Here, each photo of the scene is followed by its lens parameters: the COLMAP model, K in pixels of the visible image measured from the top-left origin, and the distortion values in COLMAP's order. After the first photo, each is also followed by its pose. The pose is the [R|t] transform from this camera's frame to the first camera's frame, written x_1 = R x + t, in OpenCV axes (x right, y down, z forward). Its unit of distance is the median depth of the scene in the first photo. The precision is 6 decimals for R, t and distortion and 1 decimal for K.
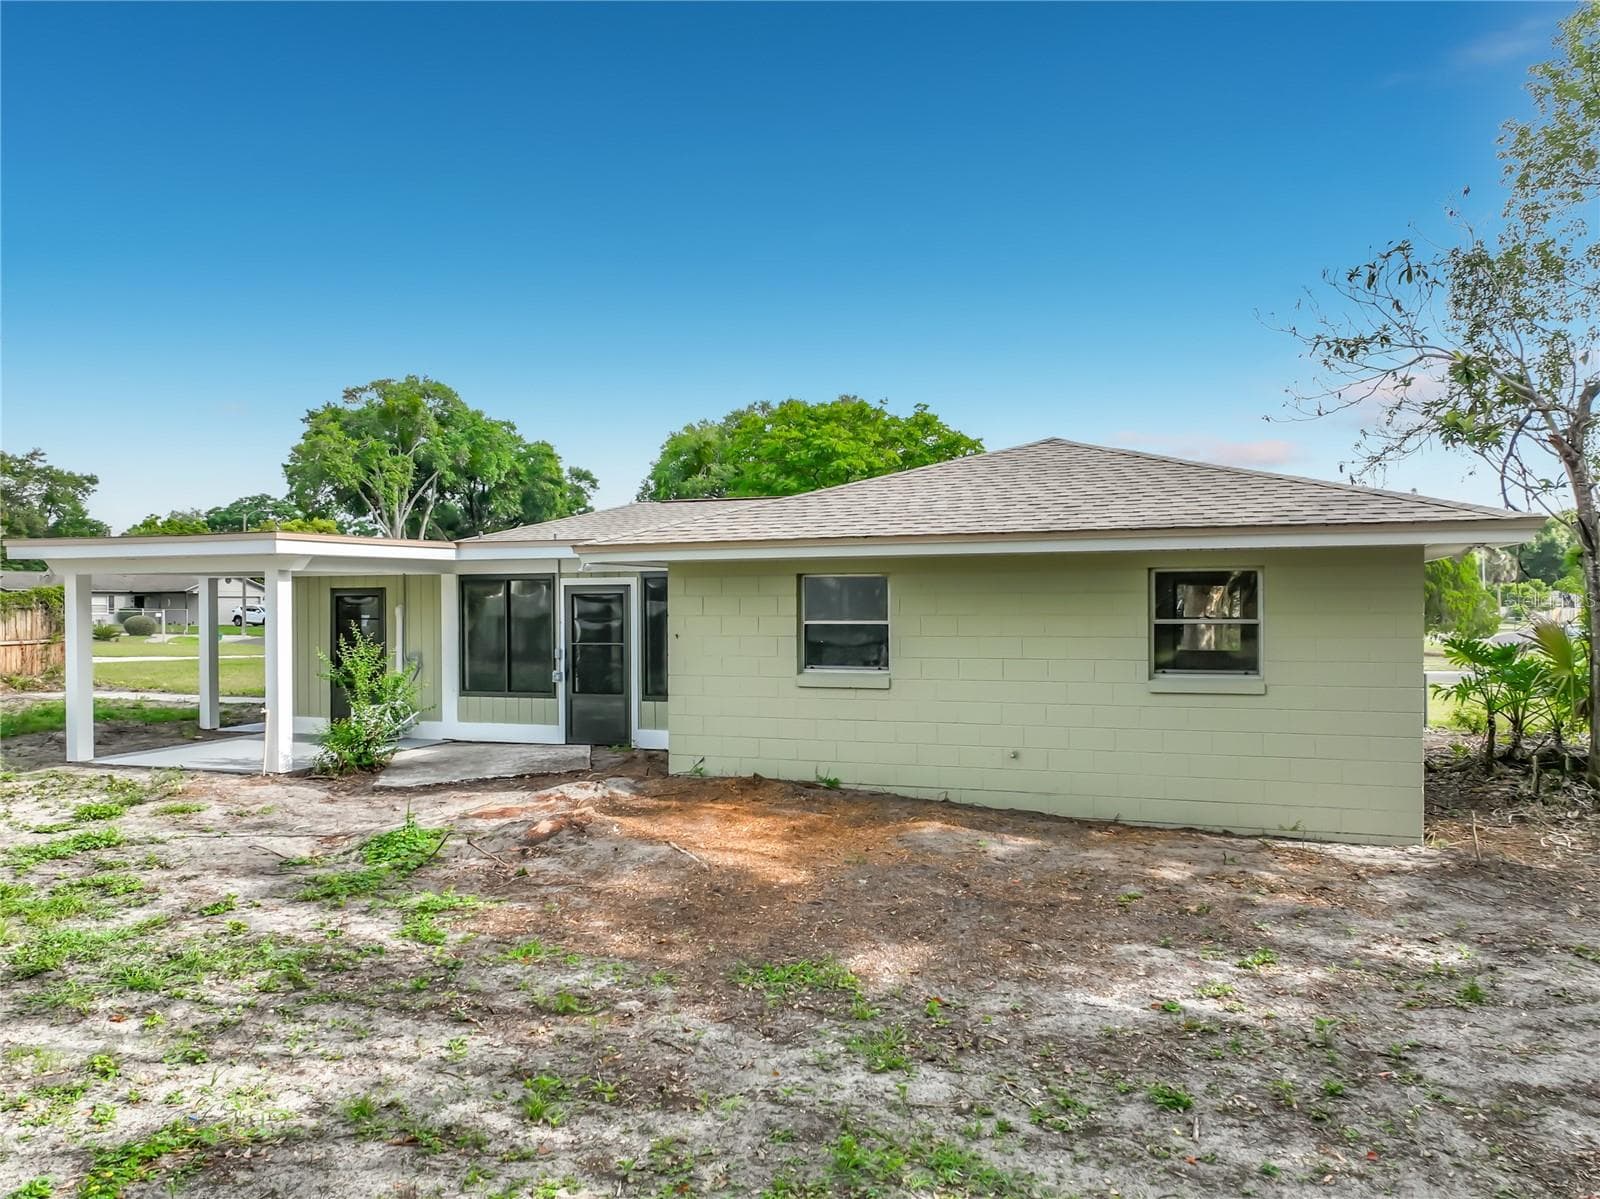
lens RADIAL K [[1135.1, 0, 795.8], [0, 1135.1, 592.6], [0, 0, 1]] dist [-0.001154, 0.021776]
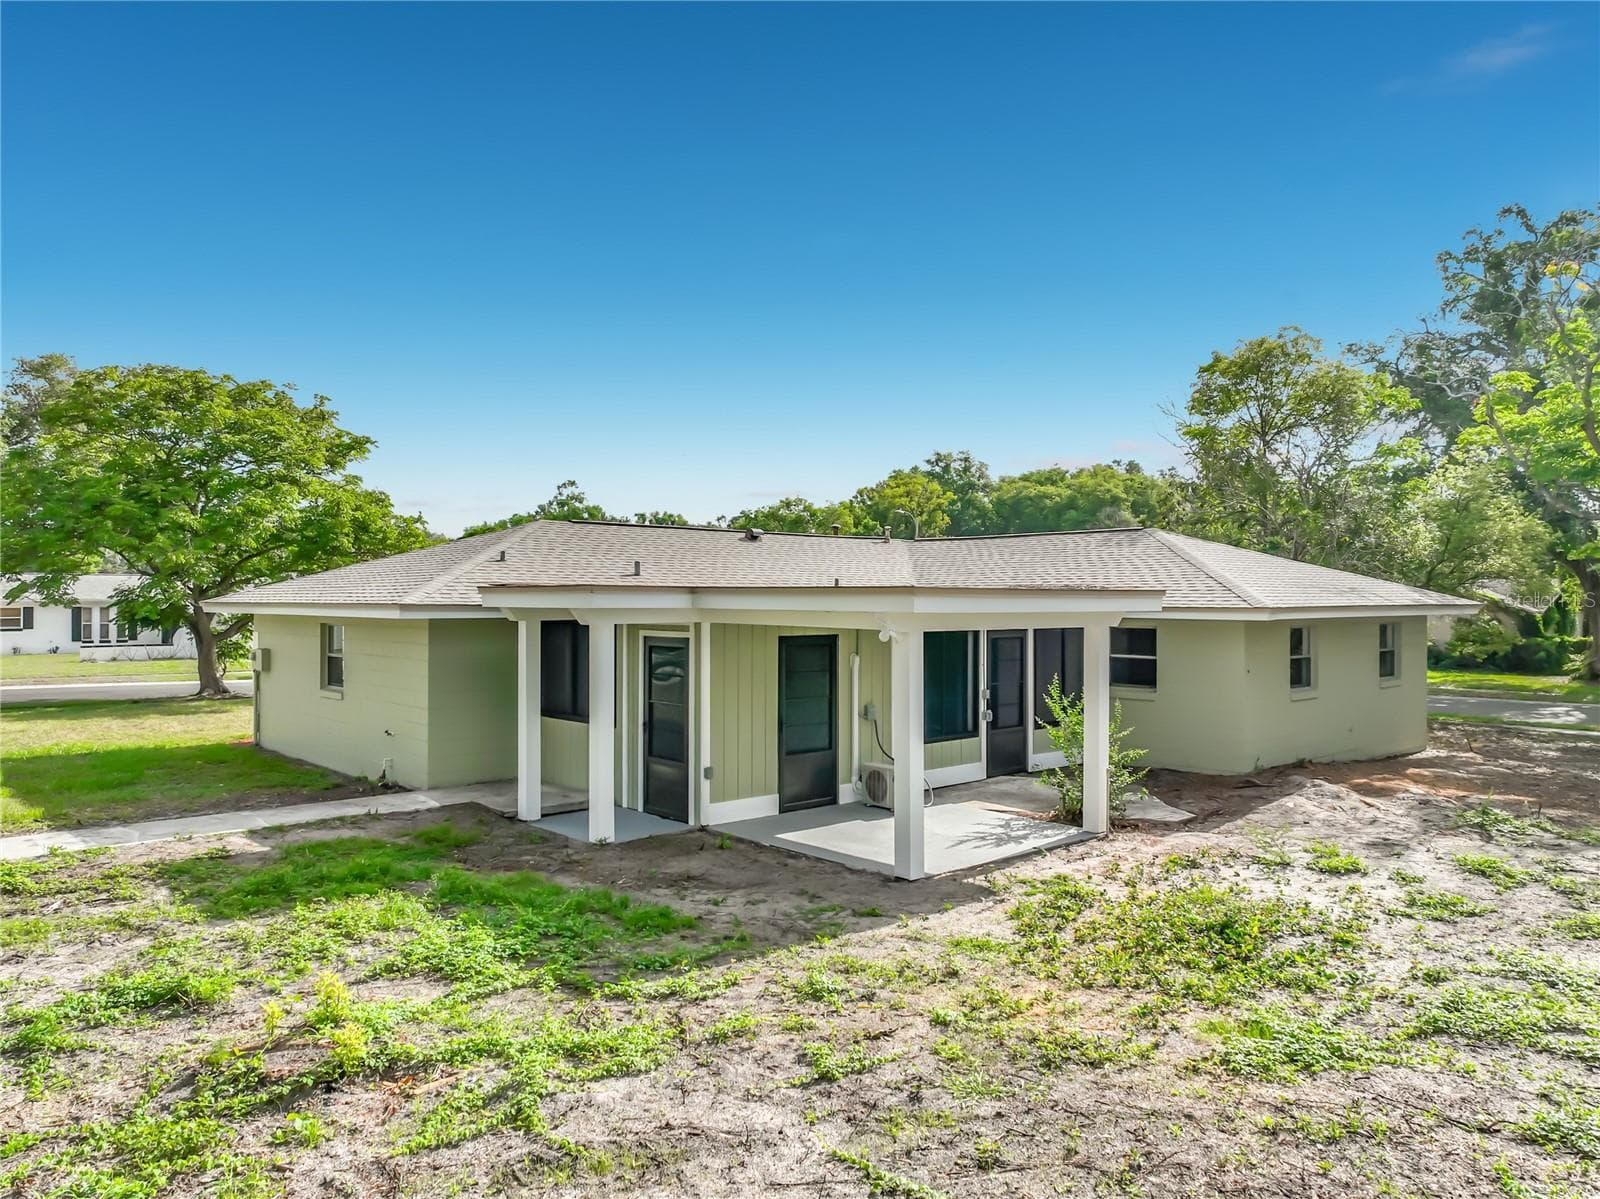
lens RADIAL K [[1135.1, 0, 795.8], [0, 1135.1, 592.6], [0, 0, 1]] dist [-0.001154, 0.021776]
pose [[0.469204, 0.011515, 0.883015, -1.235473], [-0.011812, 0.999907, -0.006763, -0.032283], [-0.883011, -0.007257, 0.469296, 0.659235]]
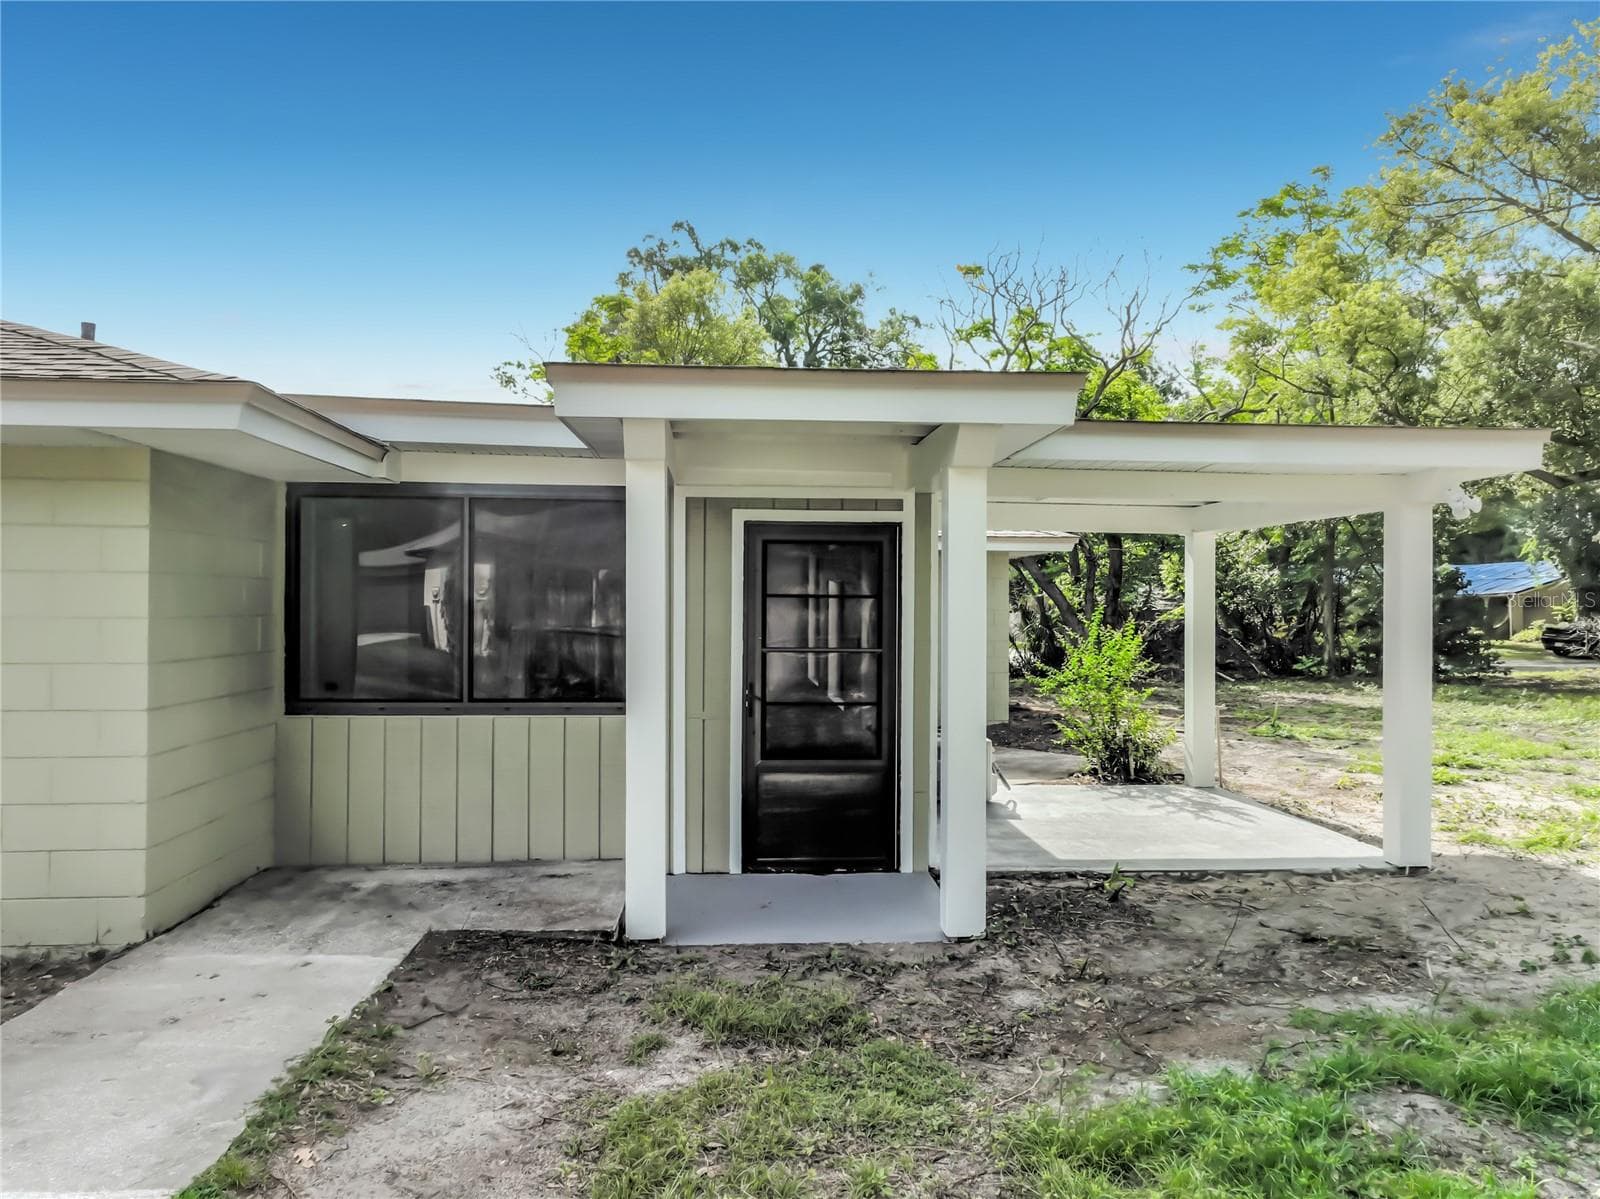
lens RADIAL K [[1146.4, 0, 800.0], [0, 1146.4, 599.5], [0, 0, 1]] dist [-0.019521, 0.033004]
pose [[-0.404581, 0.006752, 0.914477, -0.923147], [-0.008754, 0.999898, -0.011255, 0.033086], [-0.914460, -0.012559, -0.404481, 1.348888]]
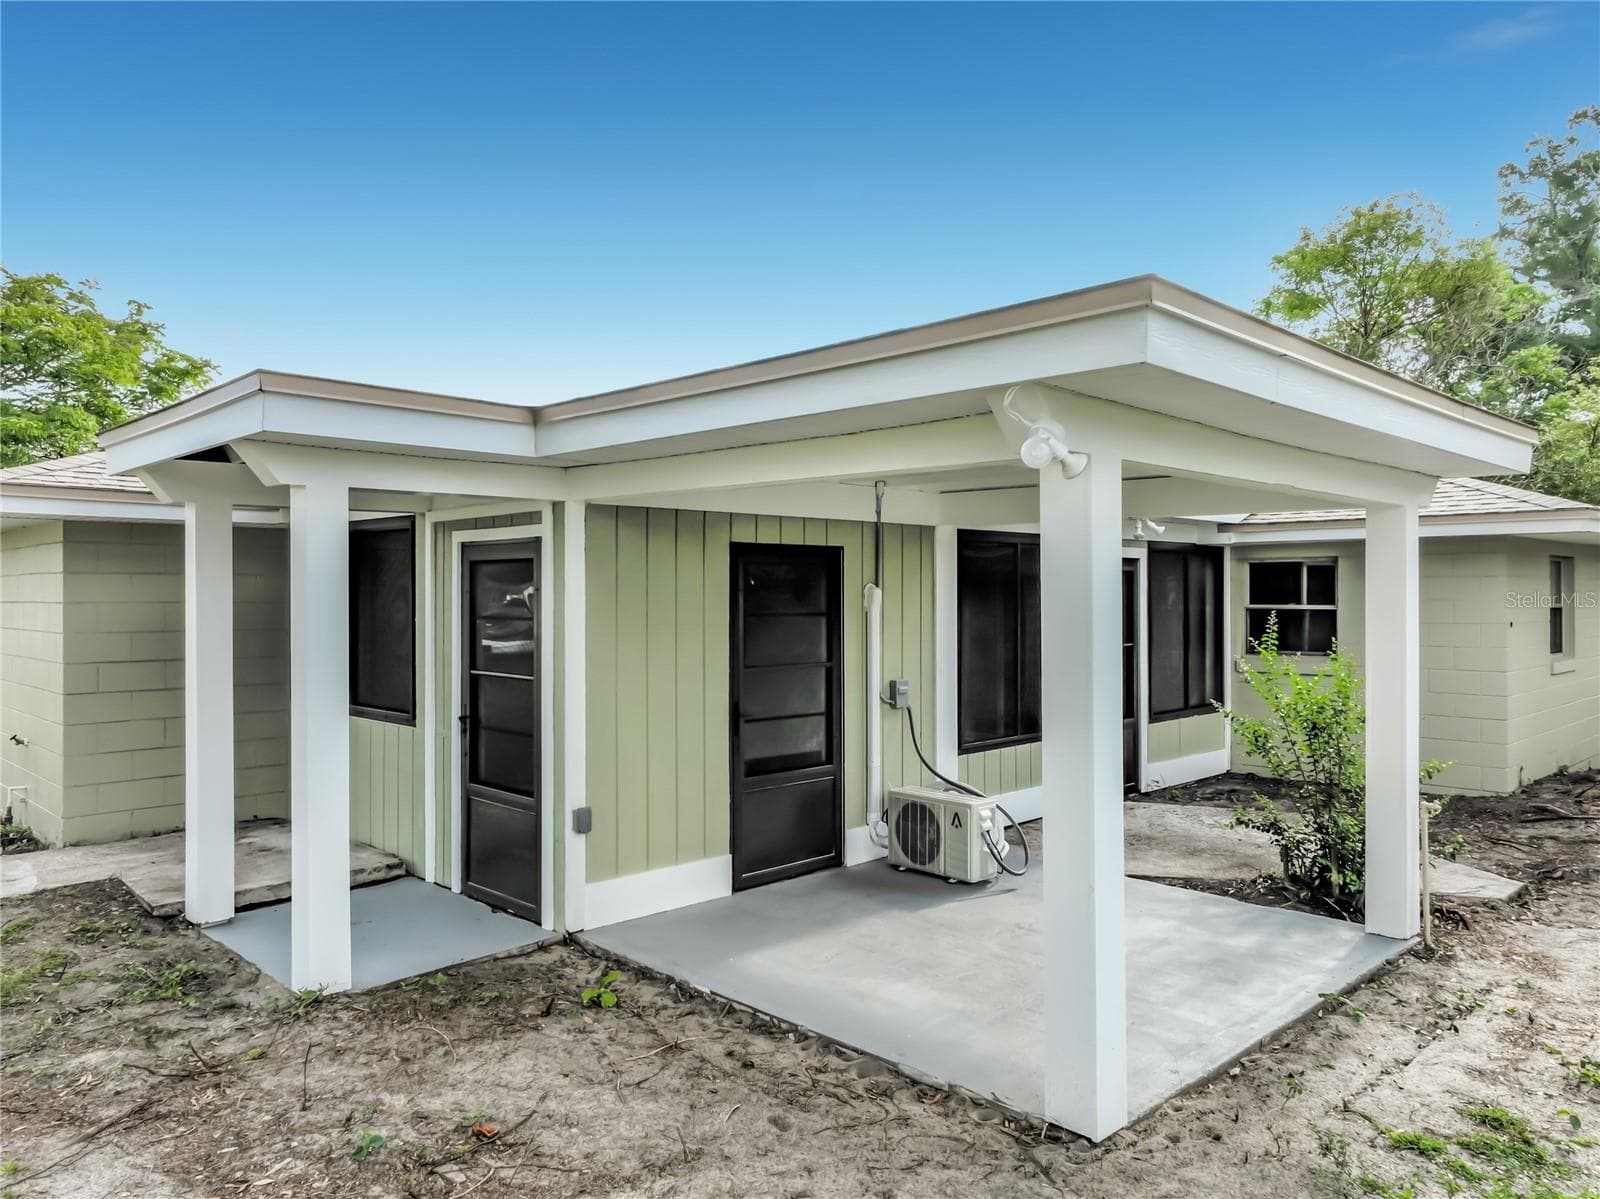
lens RADIAL K [[1135.1, 0, 795.8], [0, 1135.1, 592.6], [0, 0, 1]] dist [-0.001154, 0.021776]
pose [[0.433765, 0.007948, 0.900991, -0.847710], [-0.006992, 0.999961, -0.005455, 0.018718], [-0.900999, -0.003933, 0.433804, 0.870672]]
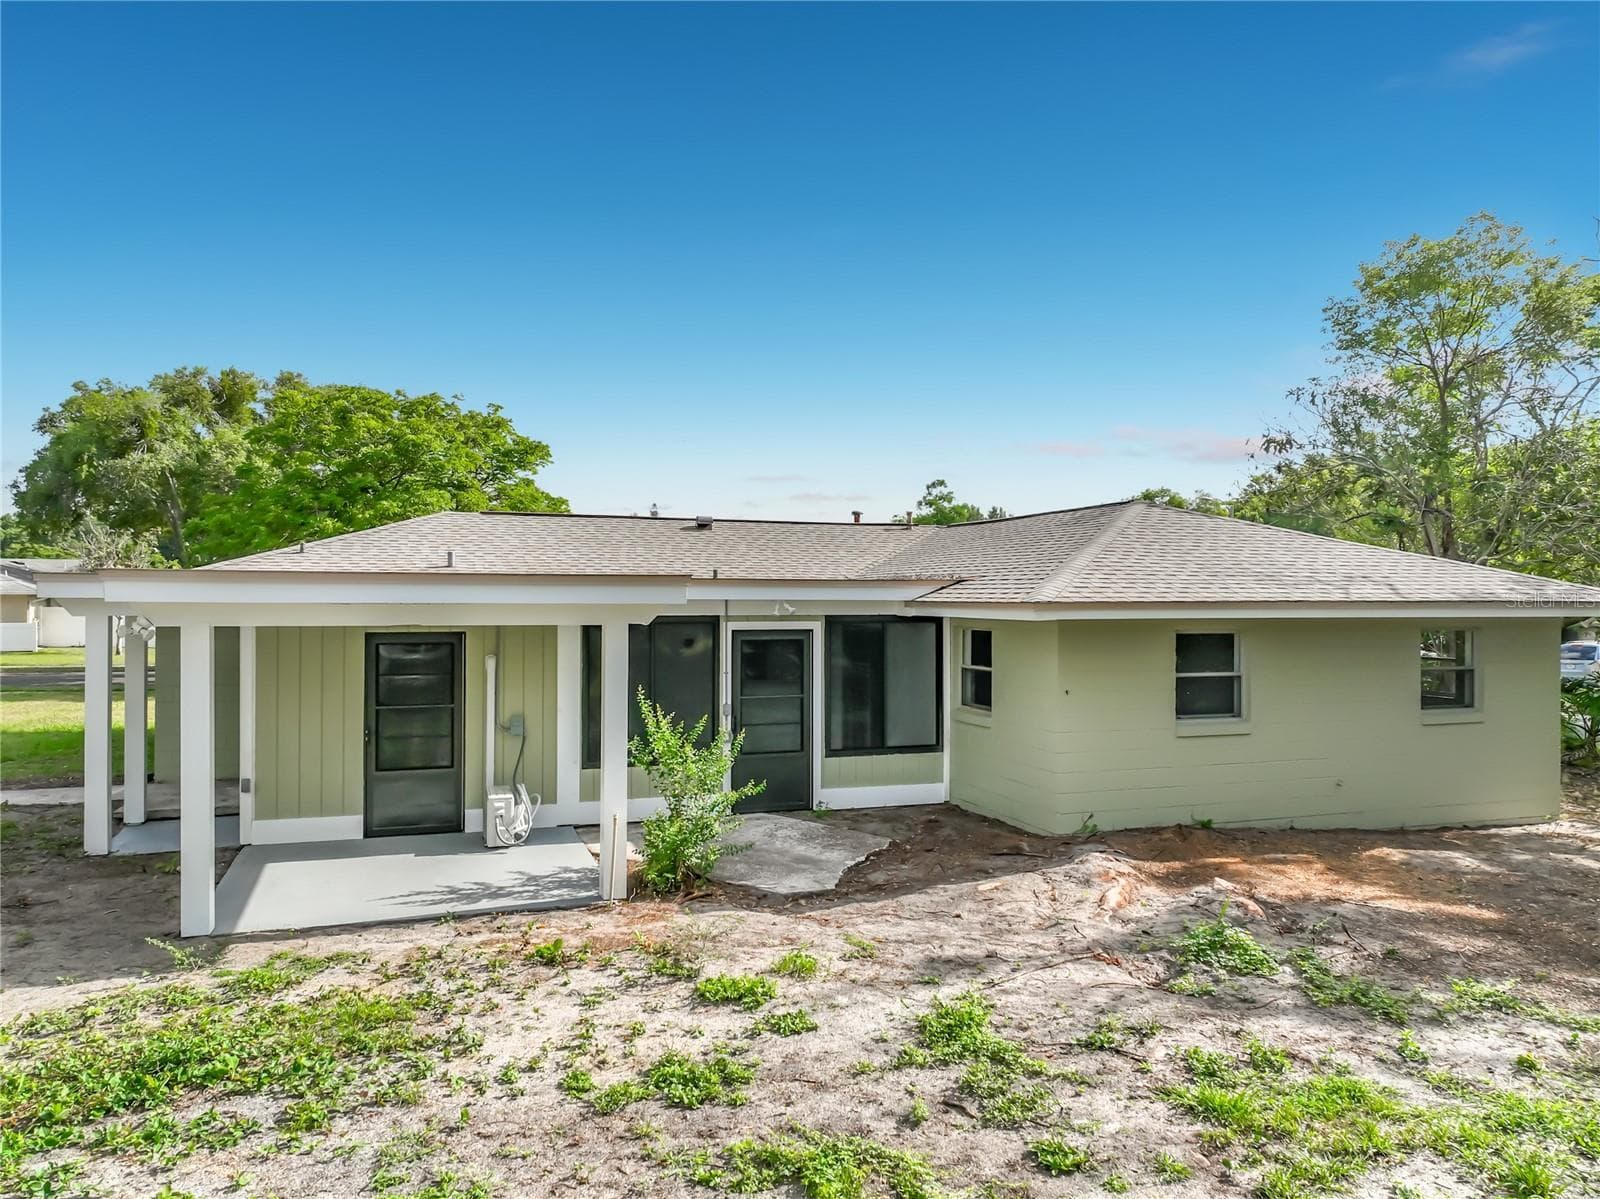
lens RADIAL K [[1128.9, 0, 814.4], [0, 1128.9, 622.1], [0, 0, 1]] dist [0.004043, 0.004695]
pose [[0.776509, -0.003935, 0.630094, -0.693423], [-0.012807, 0.999675, 0.022027, -0.031844], [-0.629976, -0.025174, 0.776206, 0.301784]]
